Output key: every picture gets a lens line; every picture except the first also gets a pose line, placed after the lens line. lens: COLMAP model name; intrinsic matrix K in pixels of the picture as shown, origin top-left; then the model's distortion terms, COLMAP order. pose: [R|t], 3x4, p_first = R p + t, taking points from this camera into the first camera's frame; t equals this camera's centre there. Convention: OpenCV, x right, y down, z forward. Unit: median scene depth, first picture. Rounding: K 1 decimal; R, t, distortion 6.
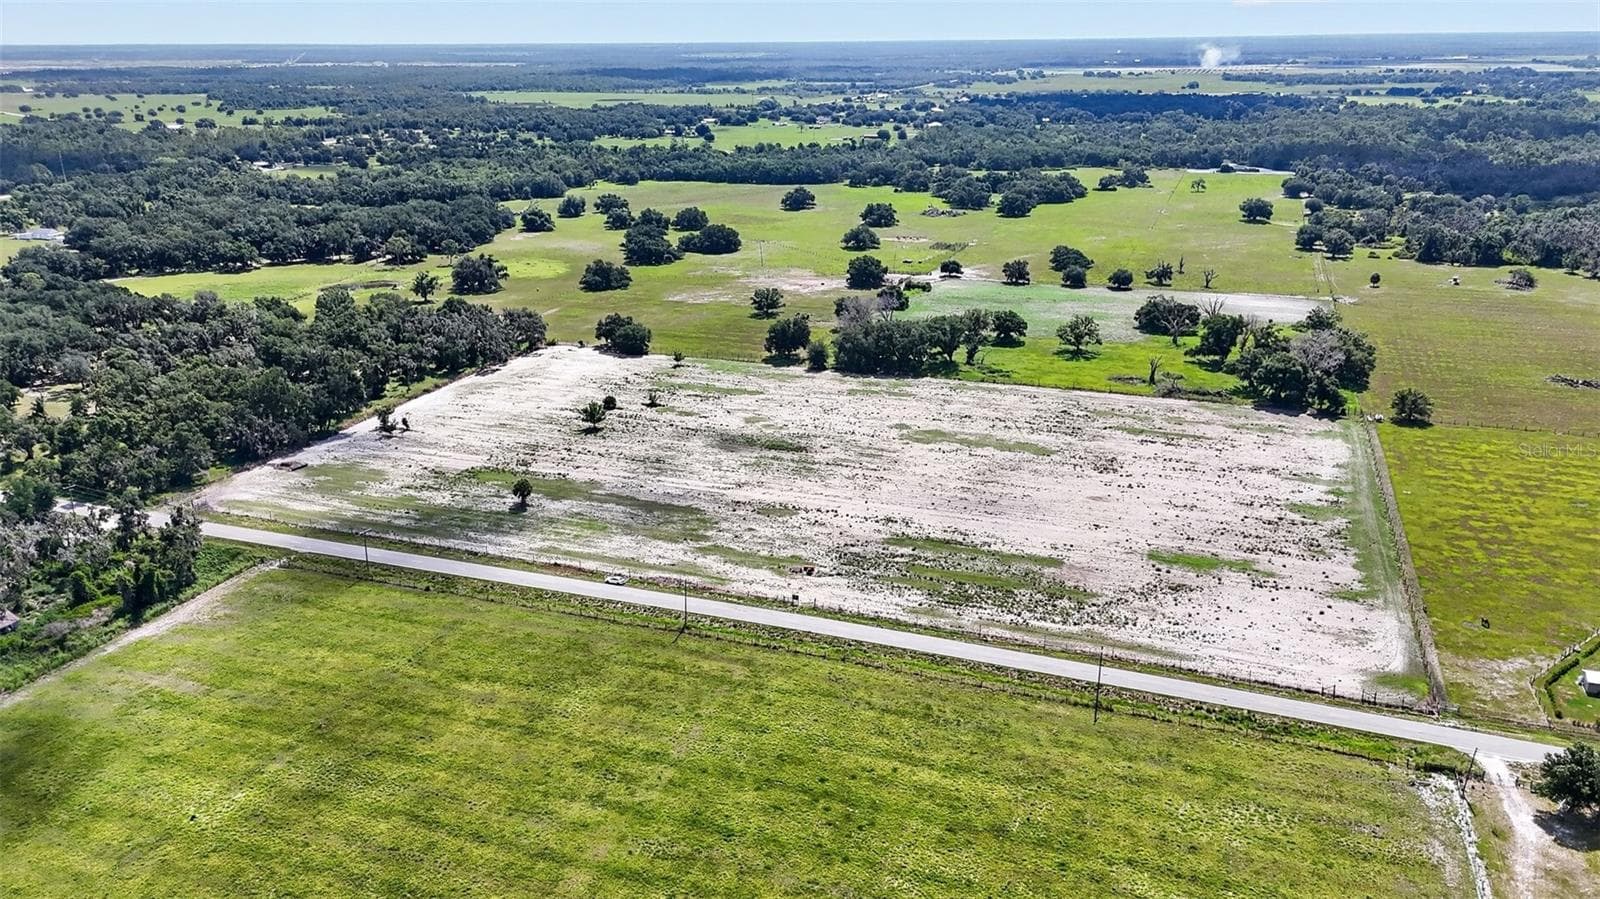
lens RADIAL K [[1191.2, 0, 802.4], [0, 1191.2, 447.1], [0, 0, 1]] dist [0.071414, -0.070833]
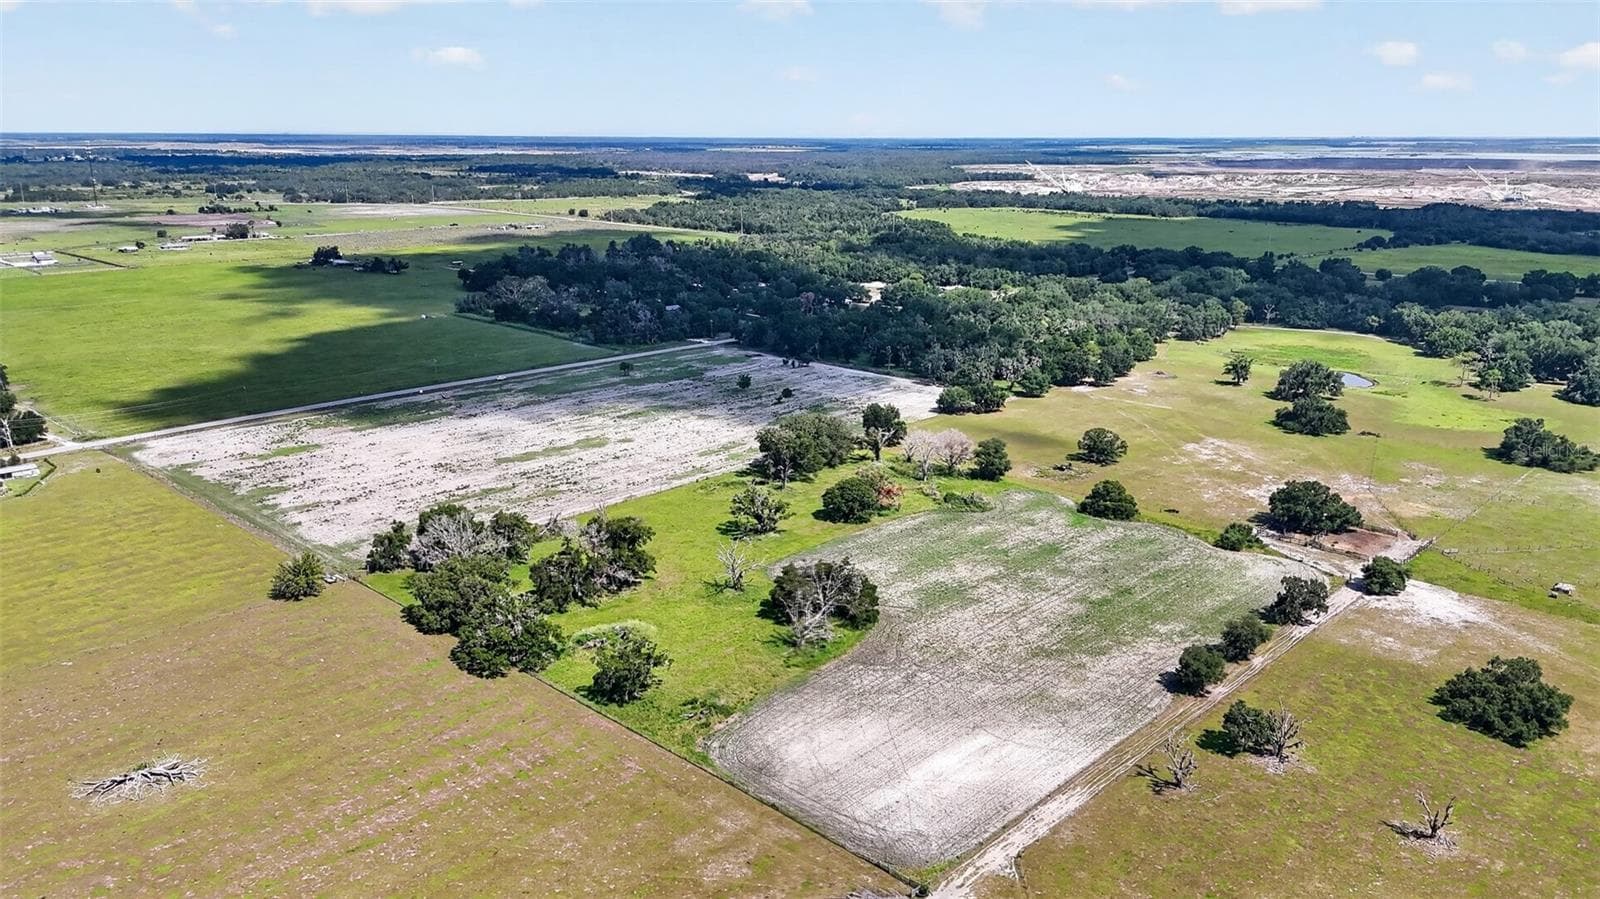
lens RADIAL K [[1179.1, 0, 801.2], [0, 1179.1, 456.8], [0, 0, 1]] dist [0.077057, -0.079302]
pose [[-0.403801, 0.247975, -0.880598, 0.880145], [-0.297141, 0.874826, 0.382605, -0.422959], [0.865247, 0.416158, -0.279572, 1.242847]]
